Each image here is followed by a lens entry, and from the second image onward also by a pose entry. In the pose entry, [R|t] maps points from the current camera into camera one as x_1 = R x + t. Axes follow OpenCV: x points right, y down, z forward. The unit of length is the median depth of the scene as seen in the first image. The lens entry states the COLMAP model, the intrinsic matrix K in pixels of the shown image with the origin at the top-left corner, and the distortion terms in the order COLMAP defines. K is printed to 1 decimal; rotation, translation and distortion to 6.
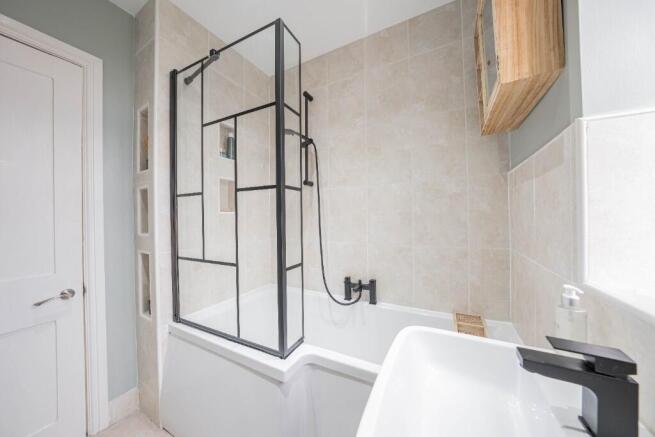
lens RADIAL K [[224.3, 0, 325.5], [0, 224.3, 216.7], [0, 0, 1]] dist [-0.015256, 0.002314]
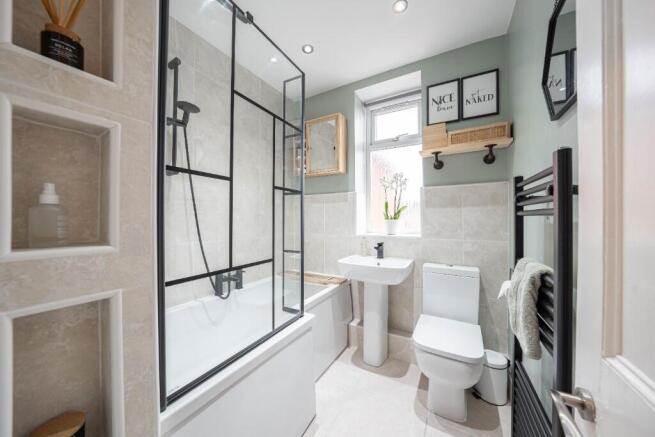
lens RADIAL K [[224.3, 0, 324.3], [0, 224.3, 220.1], [0, 0, 1]] dist [-0.015256, 0.002314]
pose [[0.024910, 0.005307, 0.999676, -1.319307], [-0.006390, 0.999966, -0.005149, 0.030185], [-0.999669, -0.006260, 0.024943, 0.683838]]
